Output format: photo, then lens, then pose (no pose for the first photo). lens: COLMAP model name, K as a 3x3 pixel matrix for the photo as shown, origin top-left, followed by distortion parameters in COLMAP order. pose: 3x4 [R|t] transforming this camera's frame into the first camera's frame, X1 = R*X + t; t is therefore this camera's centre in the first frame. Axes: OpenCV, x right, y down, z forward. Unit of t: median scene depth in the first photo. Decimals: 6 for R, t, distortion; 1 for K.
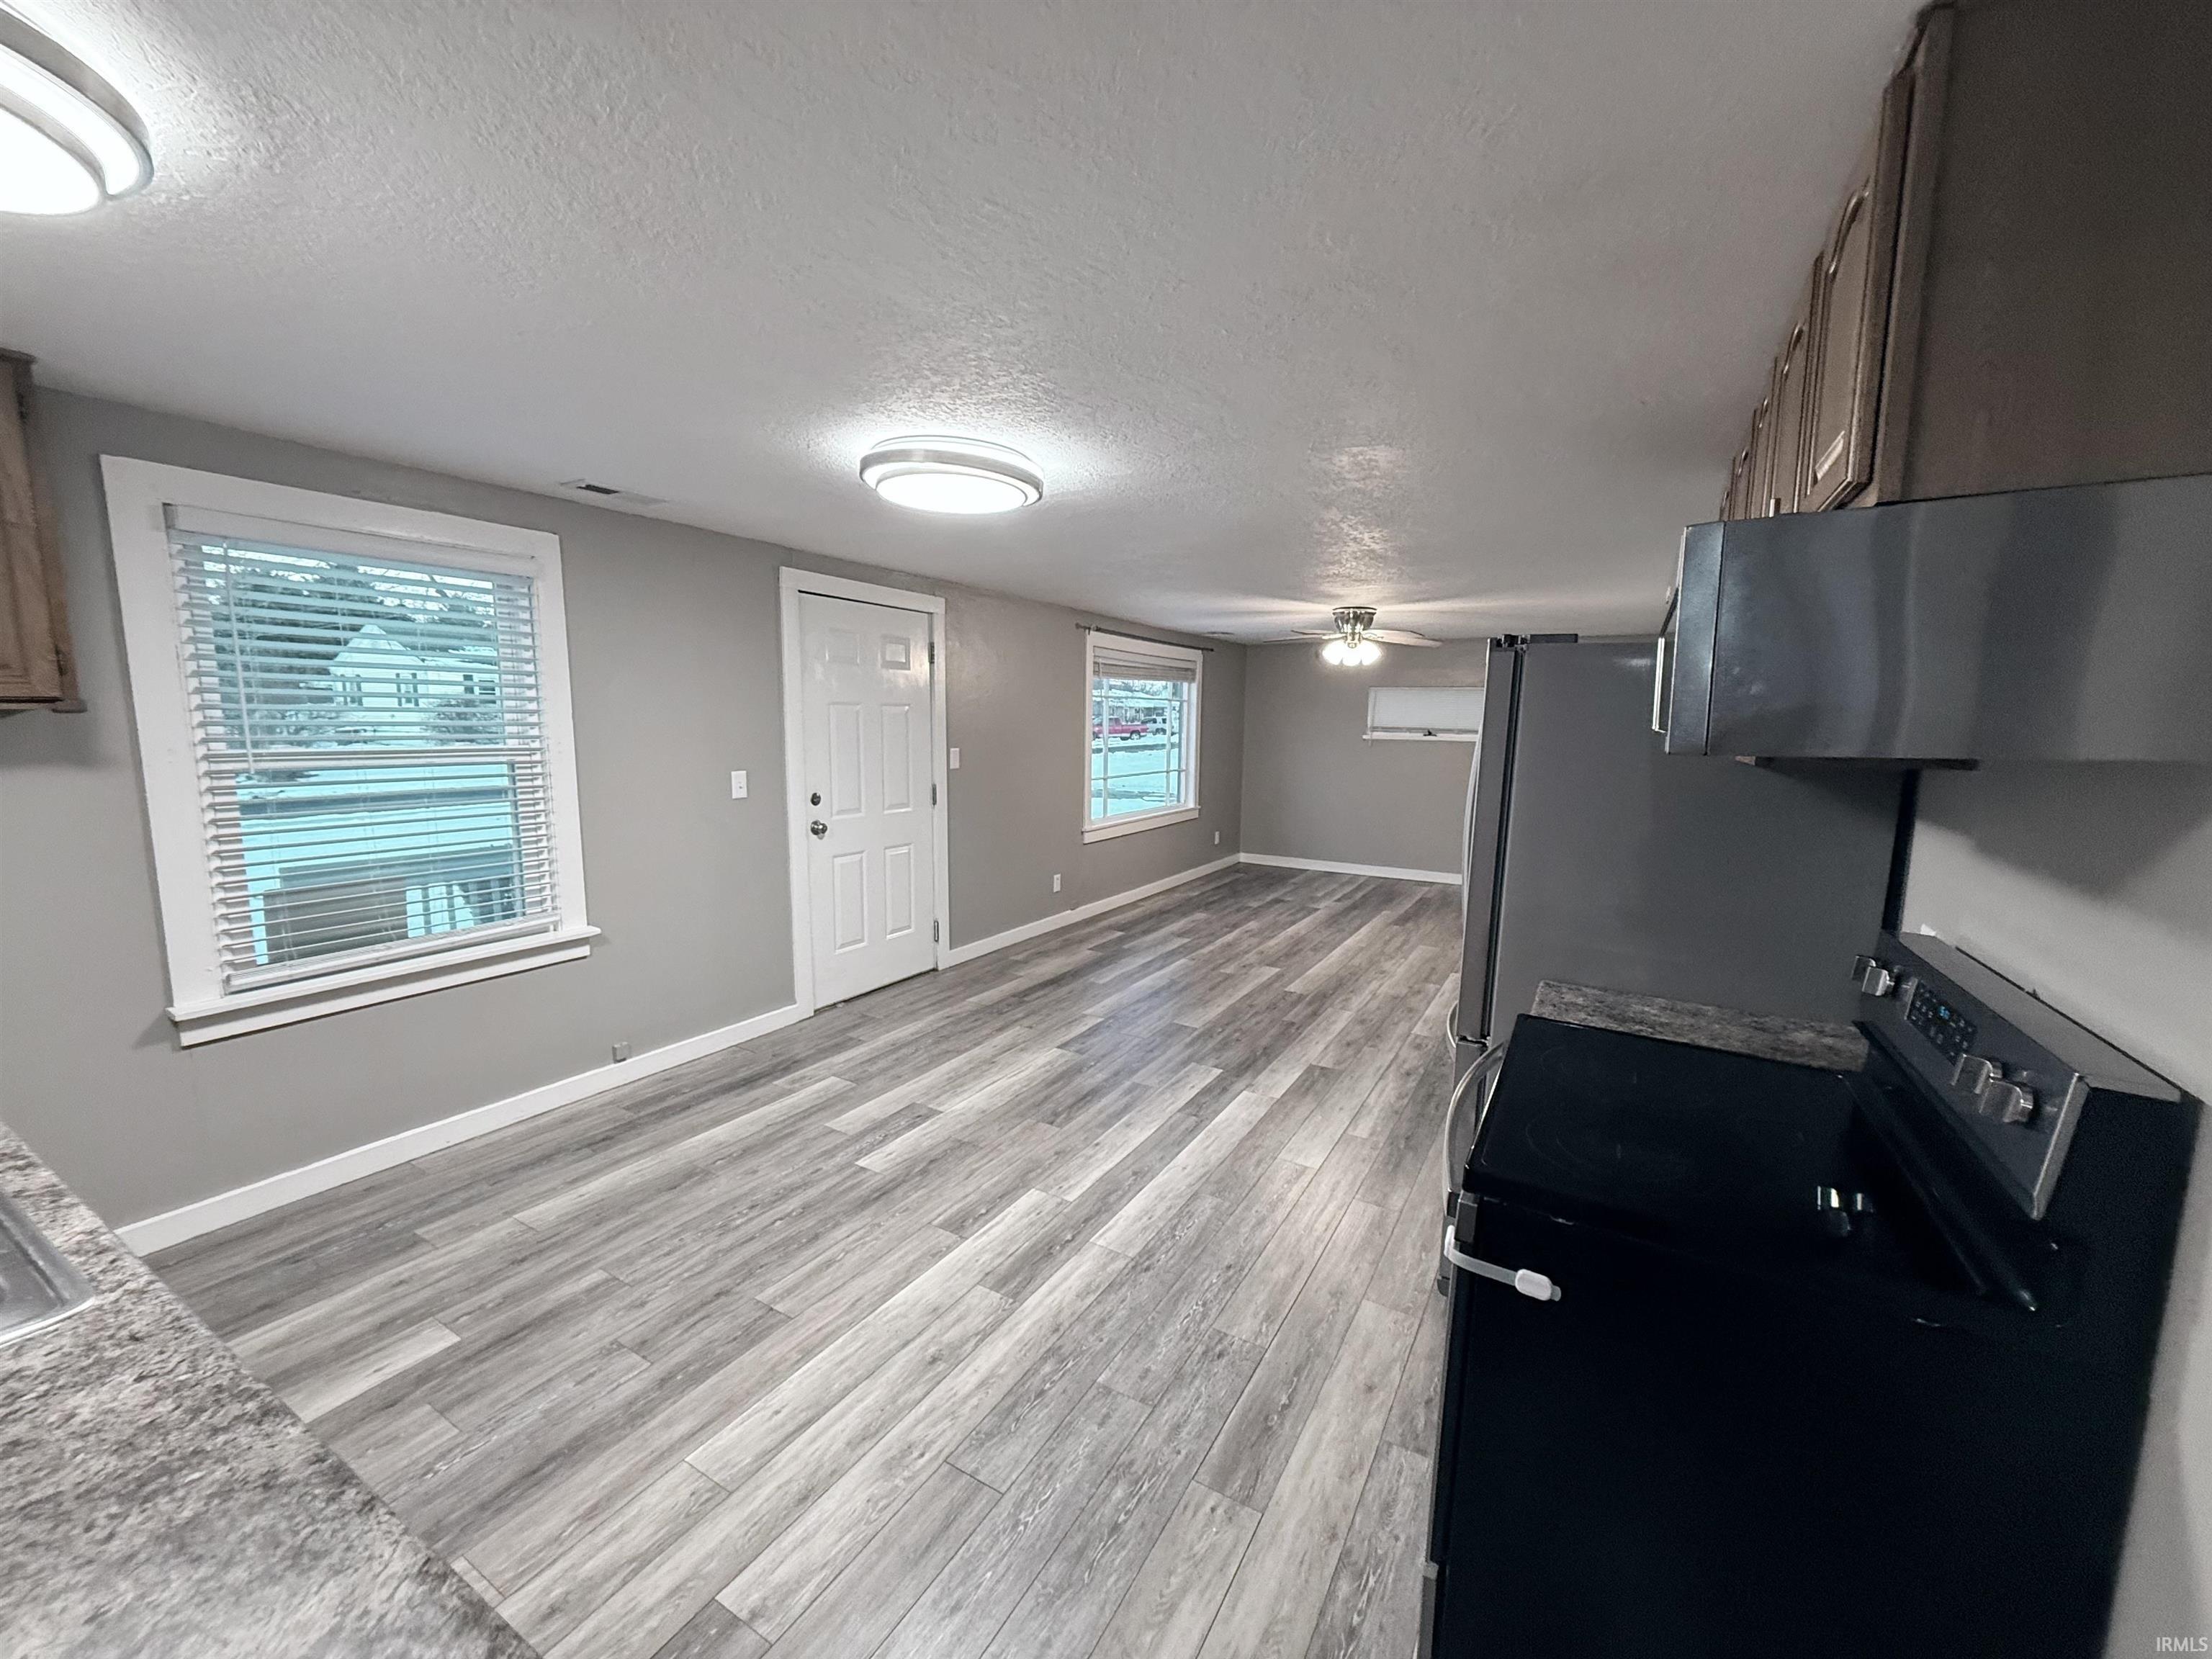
lens RADIAL K [[873.7, 0, 1114.6], [0, 873.7, 830.1], [0, 0, 1]] dist [0.000729, -0.000254]
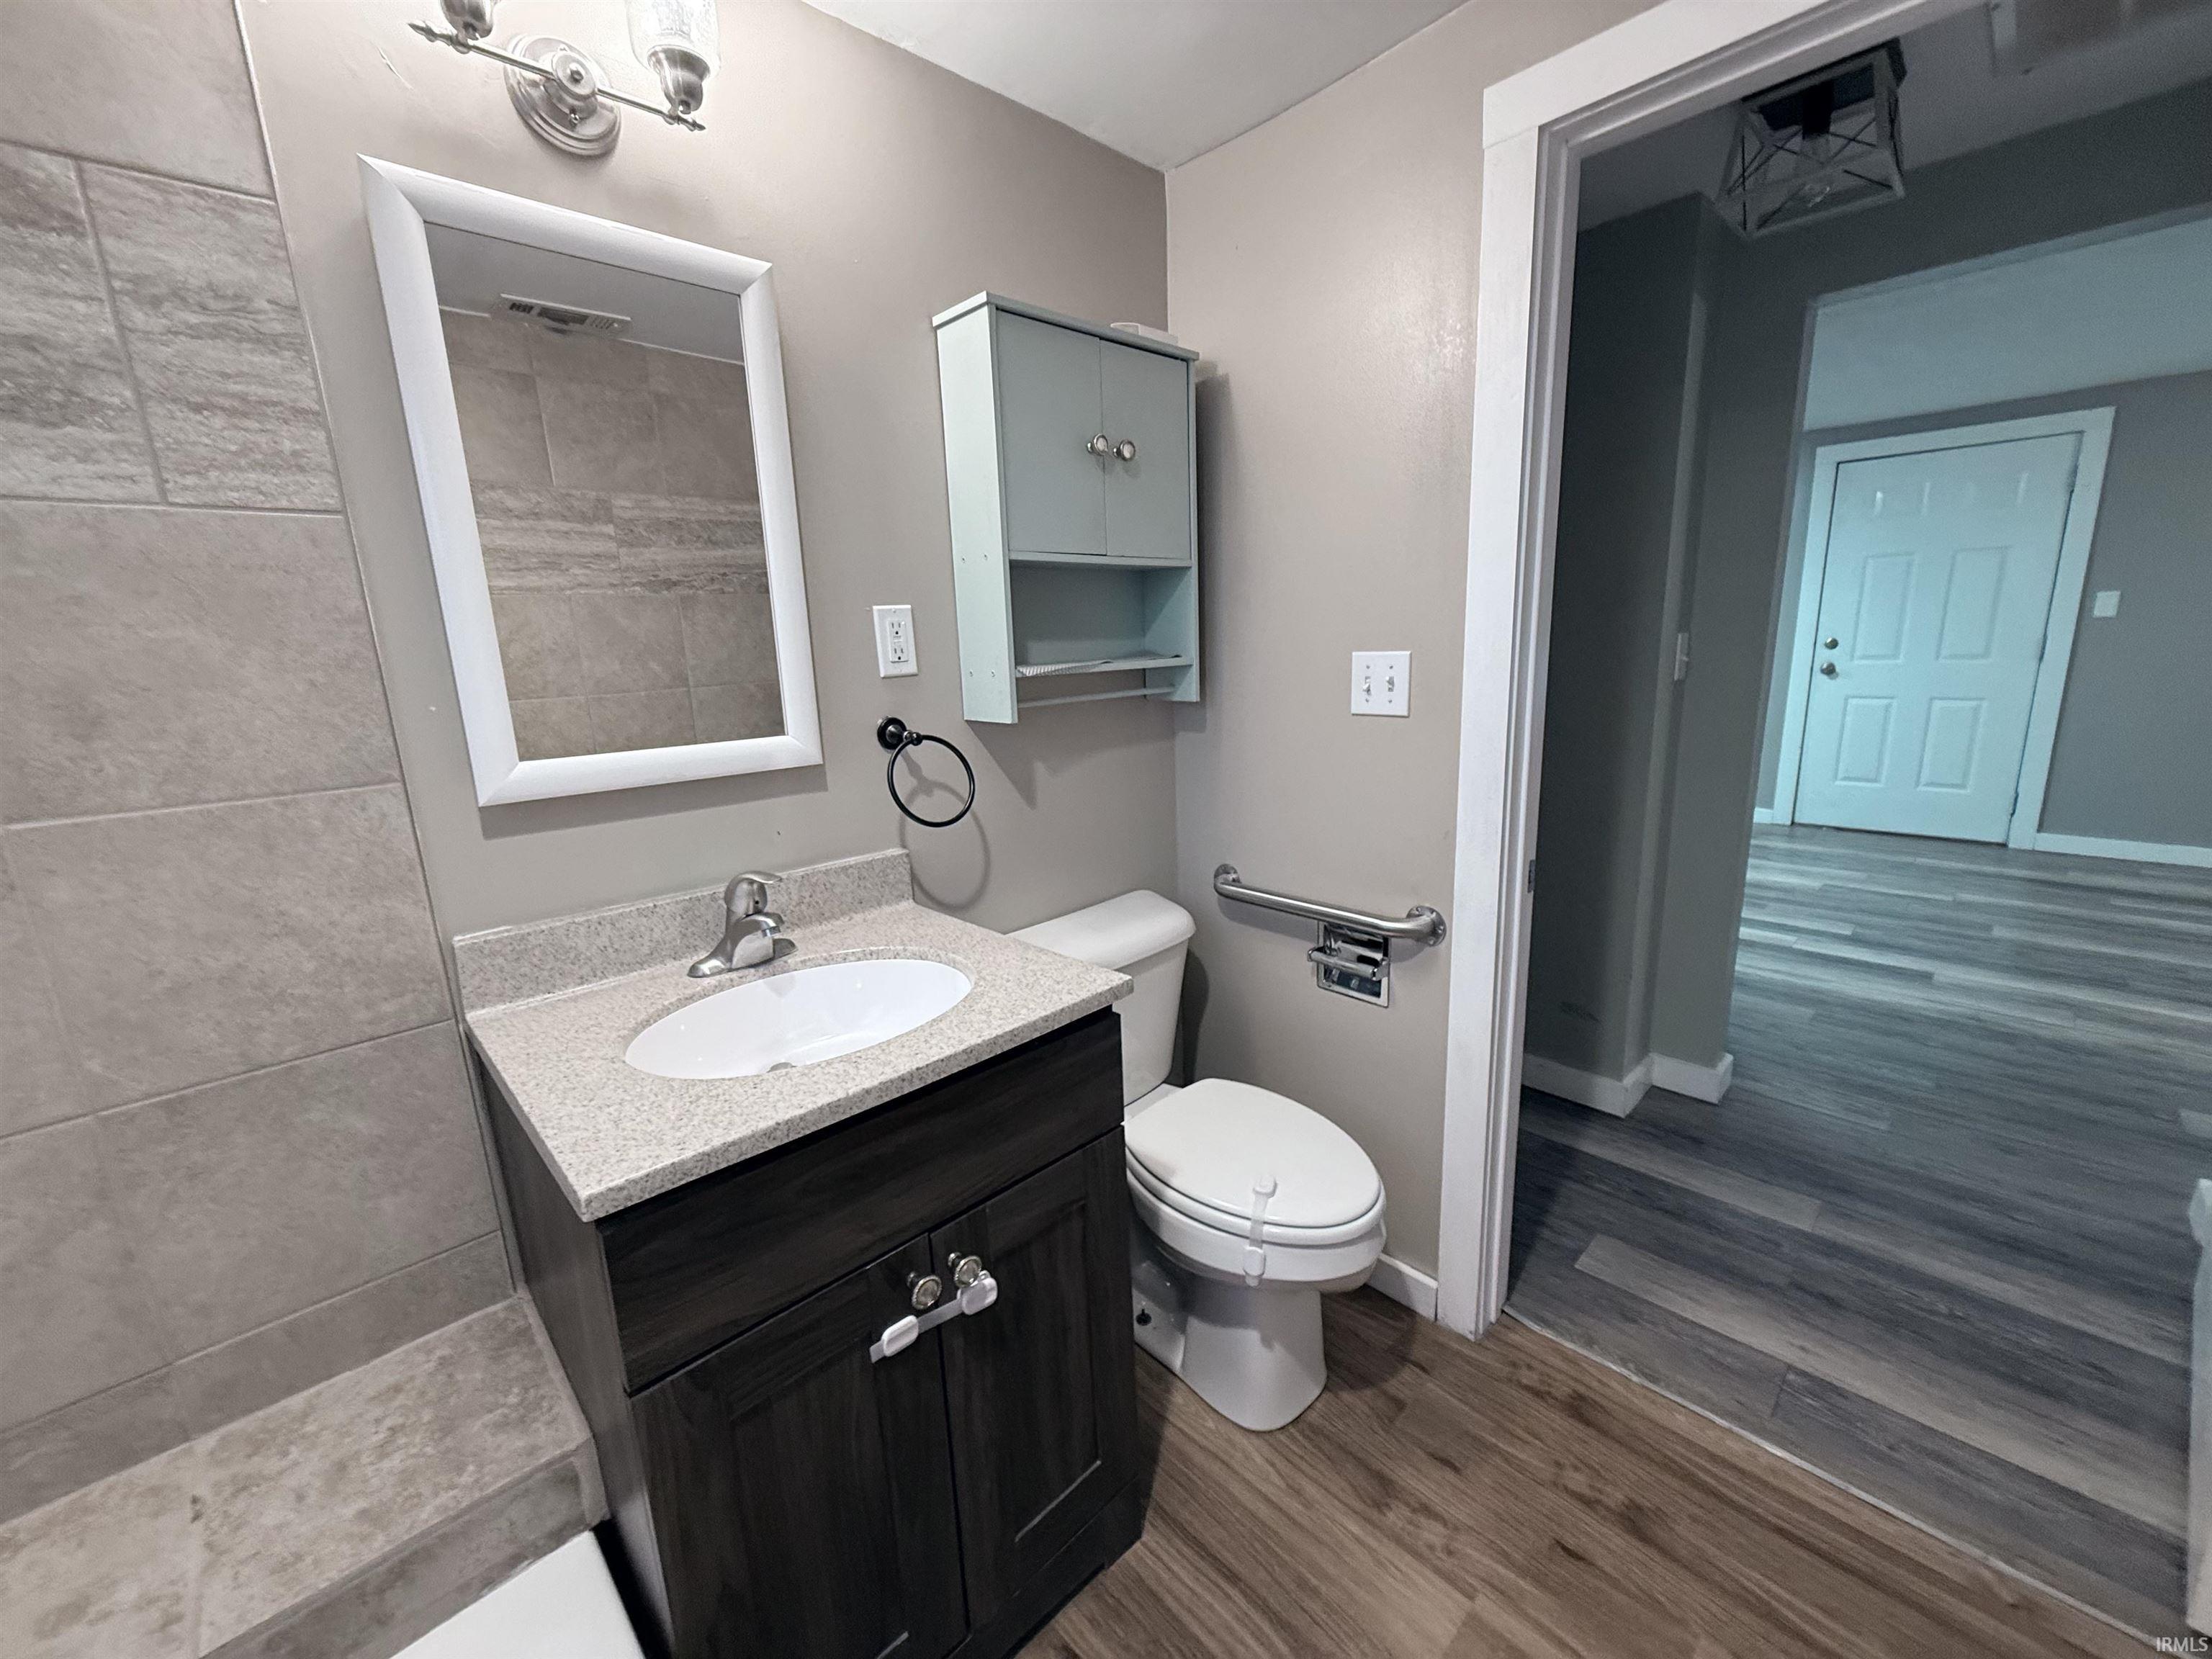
lens RADIAL K [[873.7, 0, 1114.6], [0, 873.7, 830.1], [0, 0, 1]] dist [0.000729, -0.000254]
pose [[-0.284952, 0.205939, -0.936158, 1.088279], [-0.086872, 0.967080, 0.239184, 0.009174], [0.954597, 0.149482, -0.257681, 0.423568]]
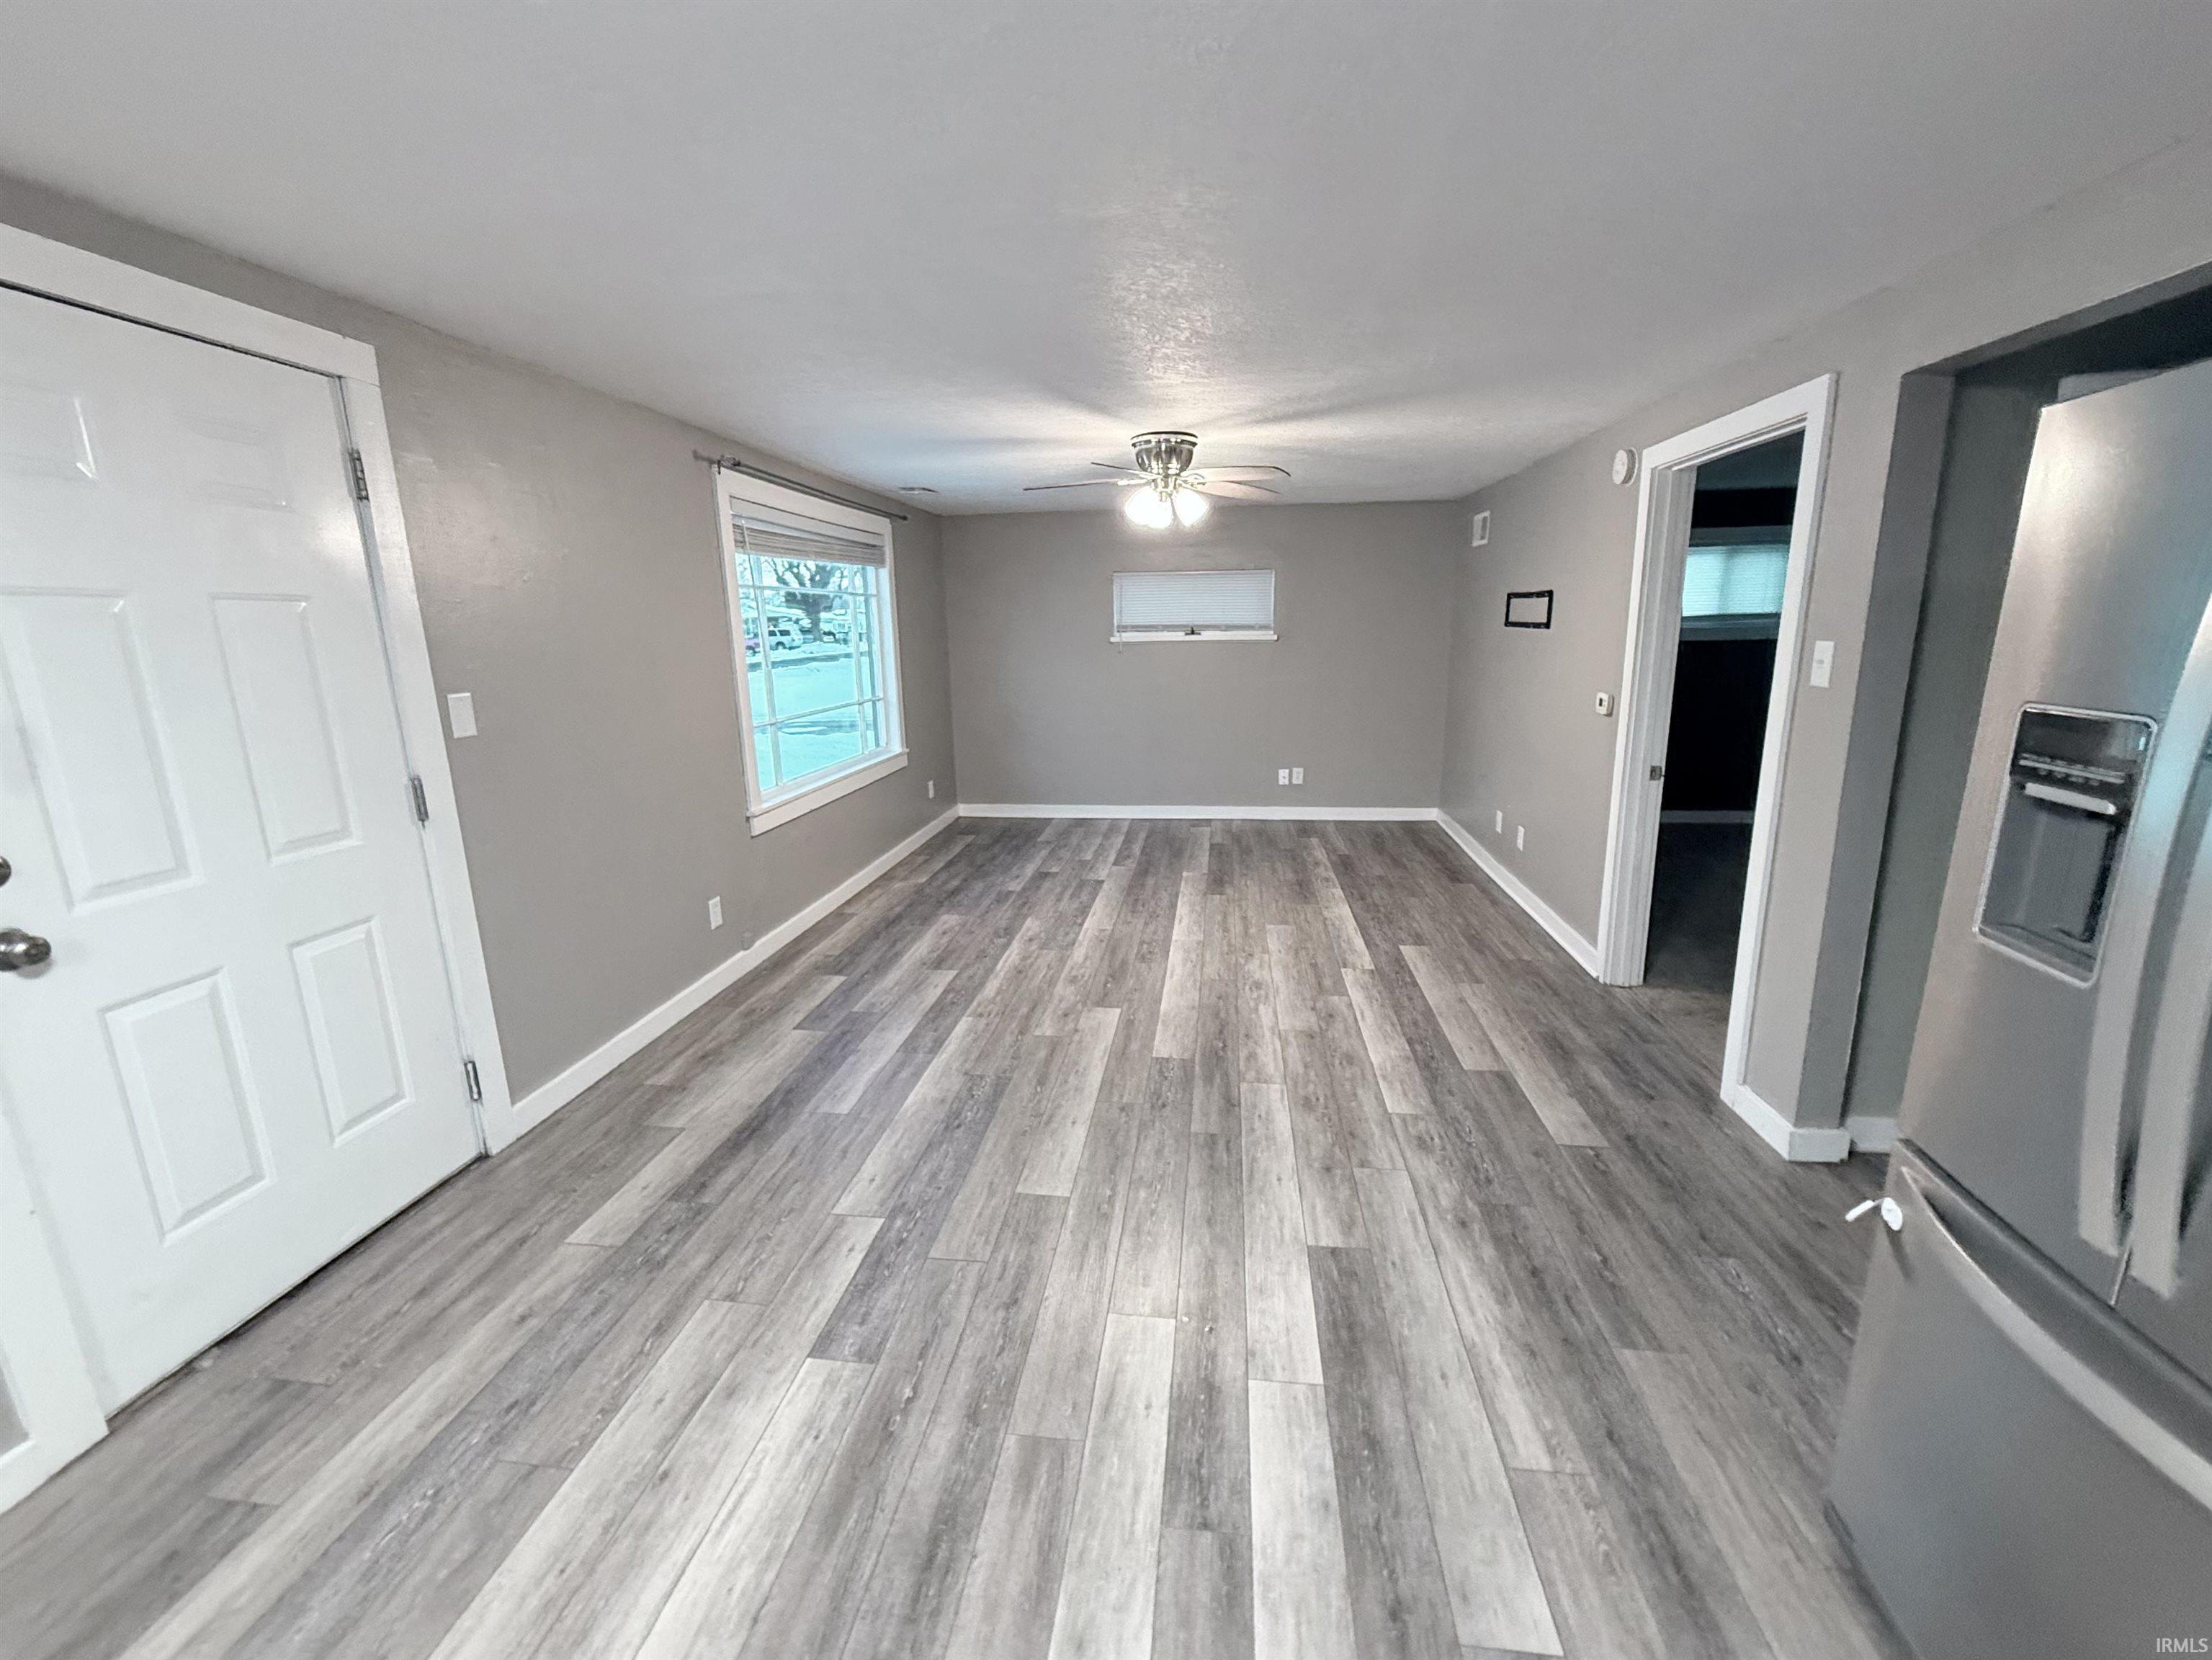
lens RADIAL K [[919.4, 0, 1114.4], [0, 919.4, 828.1], [0, 0, 1]] dist [0.001203, -0.000011]
pose [[0.919817, -0.115036, 0.375104, -0.065169], [0.081124, 0.991154, 0.105034, -0.055167], [-0.383869, -0.066182, 0.921013, 0.493833]]
